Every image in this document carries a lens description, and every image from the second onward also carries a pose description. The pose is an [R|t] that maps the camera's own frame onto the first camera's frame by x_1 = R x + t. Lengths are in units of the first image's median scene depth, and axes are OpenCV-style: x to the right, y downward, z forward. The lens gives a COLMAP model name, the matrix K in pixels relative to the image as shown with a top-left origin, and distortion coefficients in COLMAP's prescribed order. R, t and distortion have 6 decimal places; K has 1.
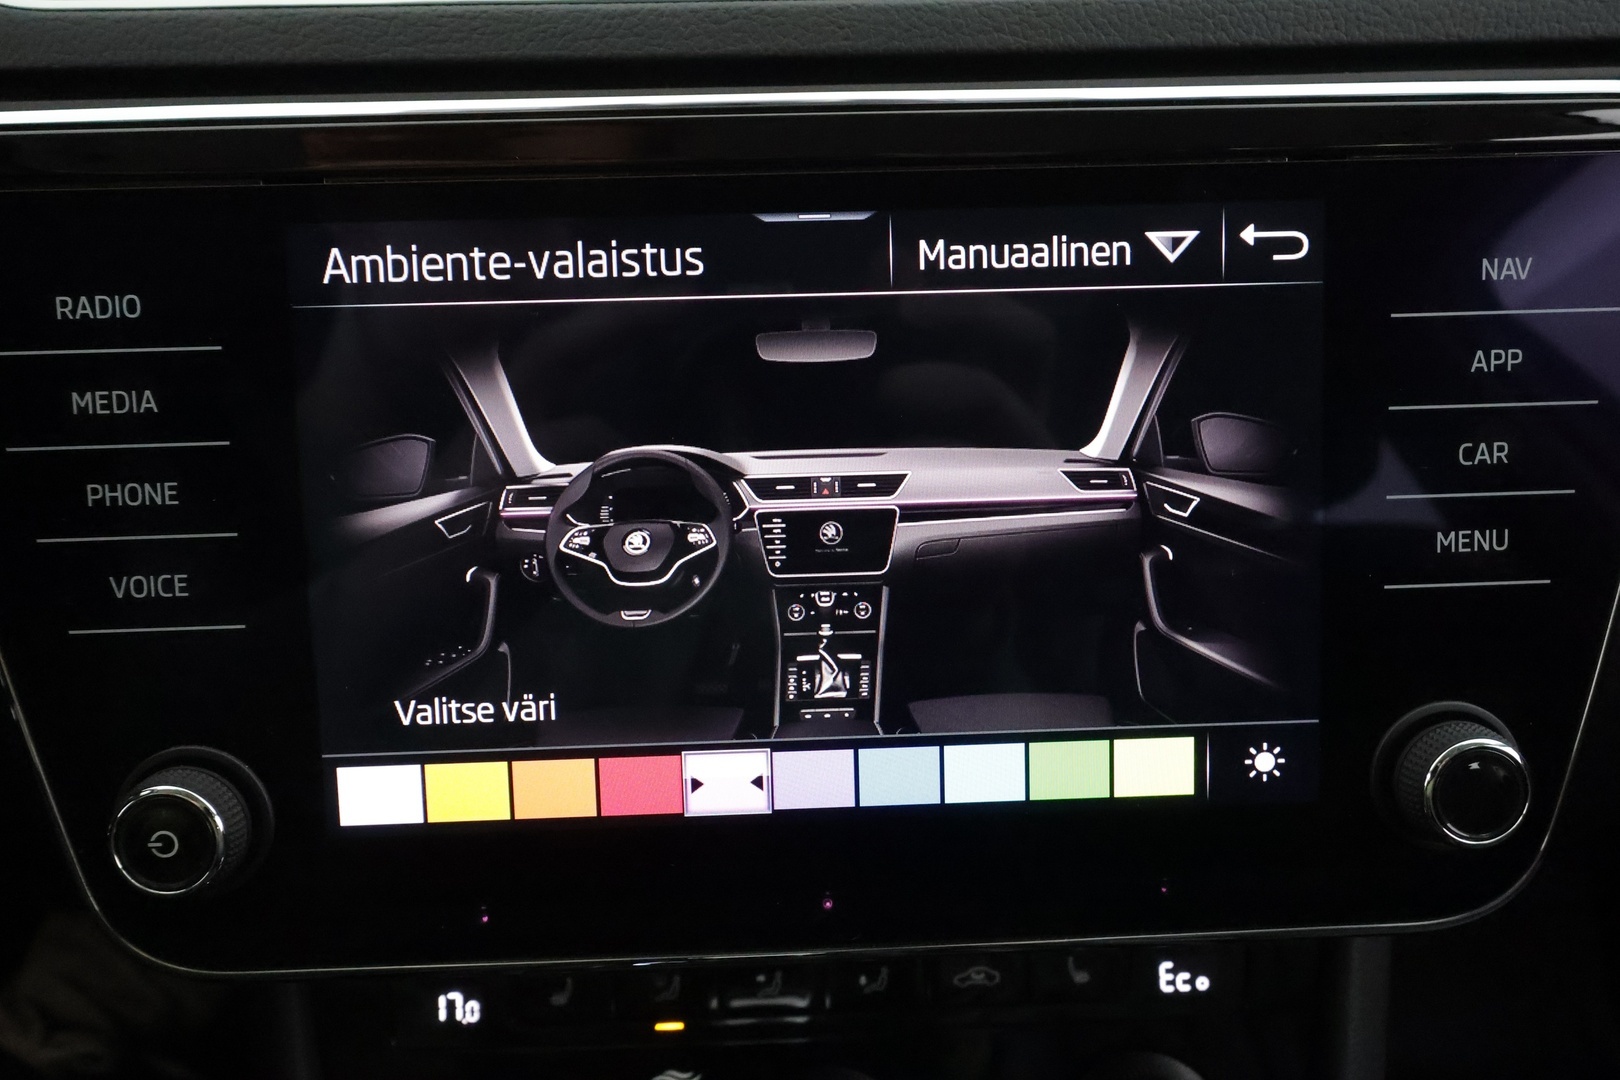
lens RADIAL K [[1274.0, 0, 807.6], [0, 1274.0, 546.4], [0, 0, 1]] dist [-0.001337, -0.000742]
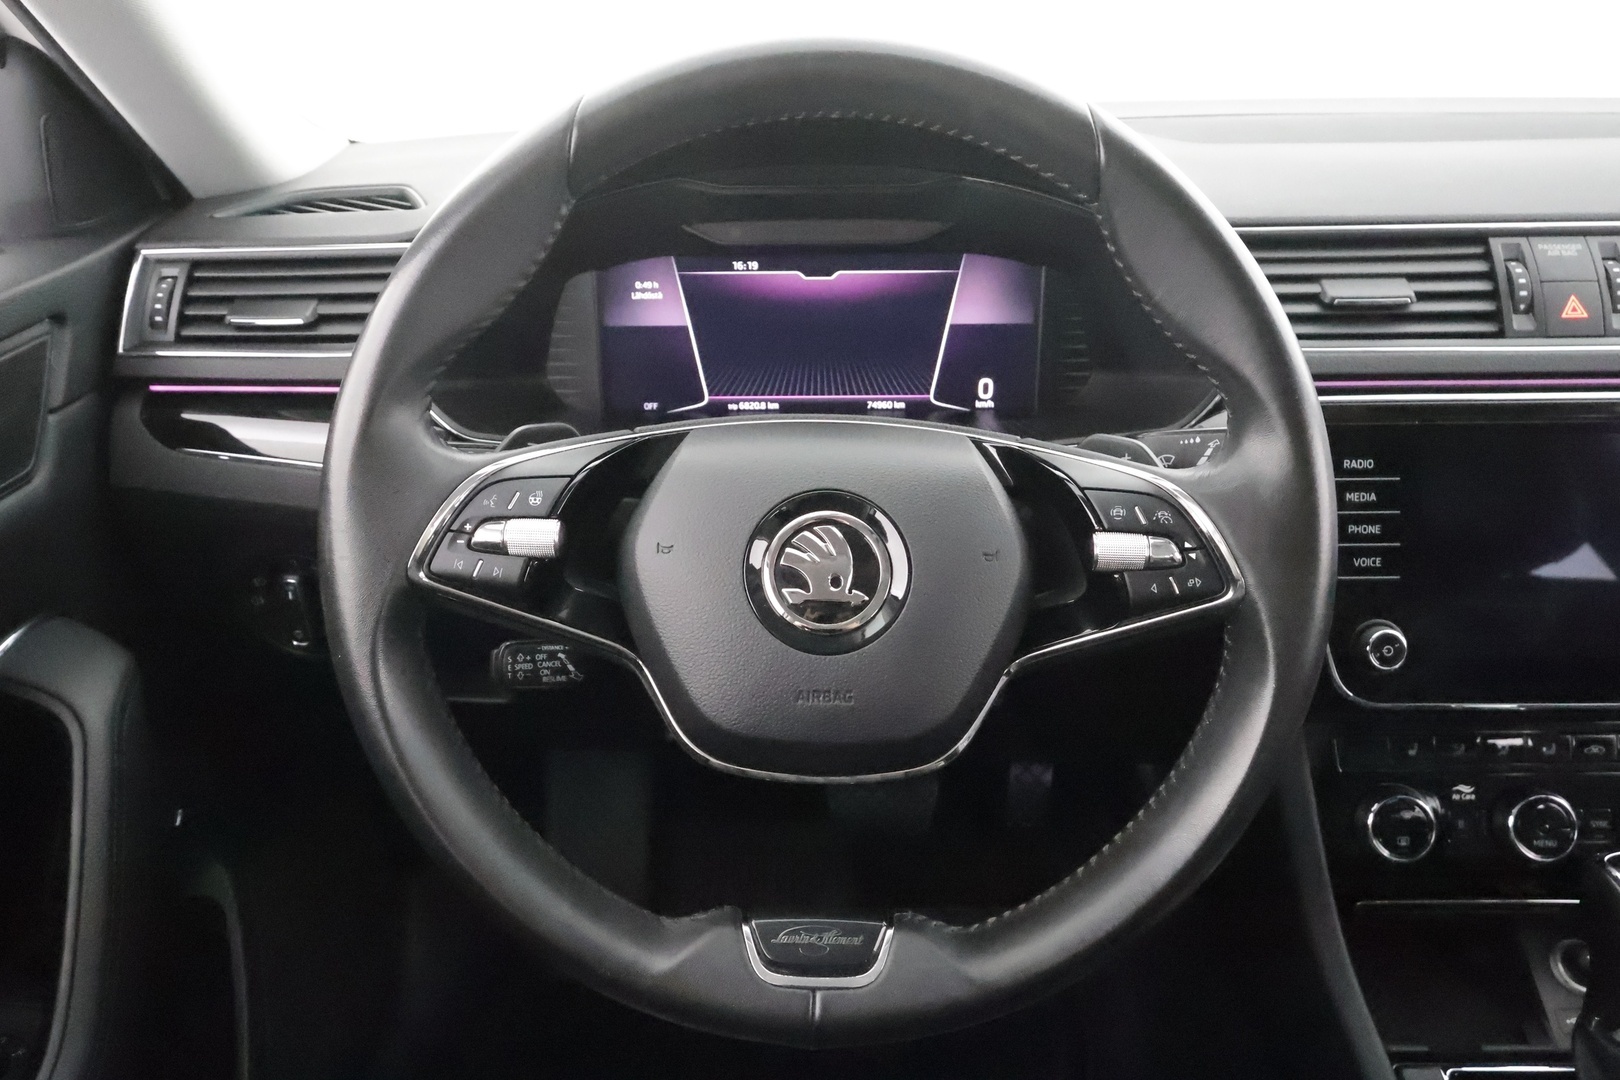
lens RADIAL K [[1211.5, 0, 810.0], [0, 1211.5, 540.0], [0, 0, 1]] dist [-0.007201, 0.004244]
pose [[0.998320, 0.021962, -0.053619, -1.568084], [-0.024718, 0.998378, -0.051280, 0.146828], [0.052406, 0.052519, 0.997244, -1.696002]]
